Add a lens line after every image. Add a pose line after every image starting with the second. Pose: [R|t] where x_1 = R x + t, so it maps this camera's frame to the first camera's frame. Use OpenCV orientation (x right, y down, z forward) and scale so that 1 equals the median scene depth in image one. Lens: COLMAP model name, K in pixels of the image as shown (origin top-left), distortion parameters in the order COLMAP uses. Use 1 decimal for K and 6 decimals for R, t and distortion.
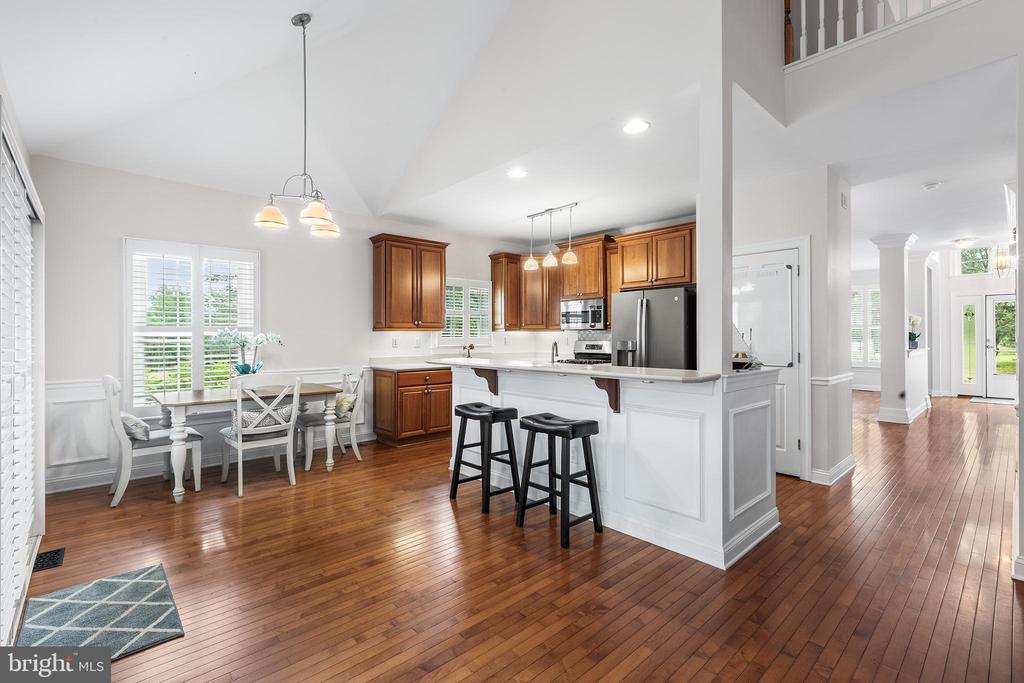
lens RADIAL K [[460.6, 0, 509.7], [0, 460.6, 337.9], [0, 0, 1]] dist [0.003324, -0.000874]
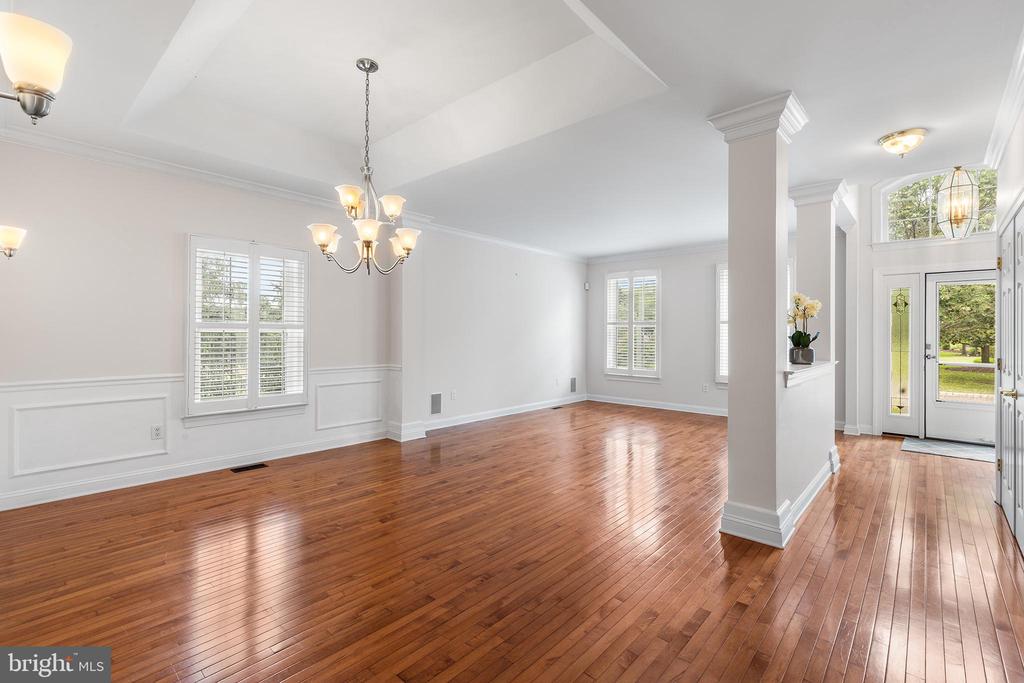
lens RADIAL K [[460.6, 0, 512.7], [0, 460.6, 342.7], [0, 0, 1]] dist [0.003324, -0.000874]
pose [[0.994985, 0.002172, 0.099997, 0.442525], [-0.002906, 0.999970, 0.007191, -0.002024], [-0.099978, -0.007445, 0.994962, 0.464554]]
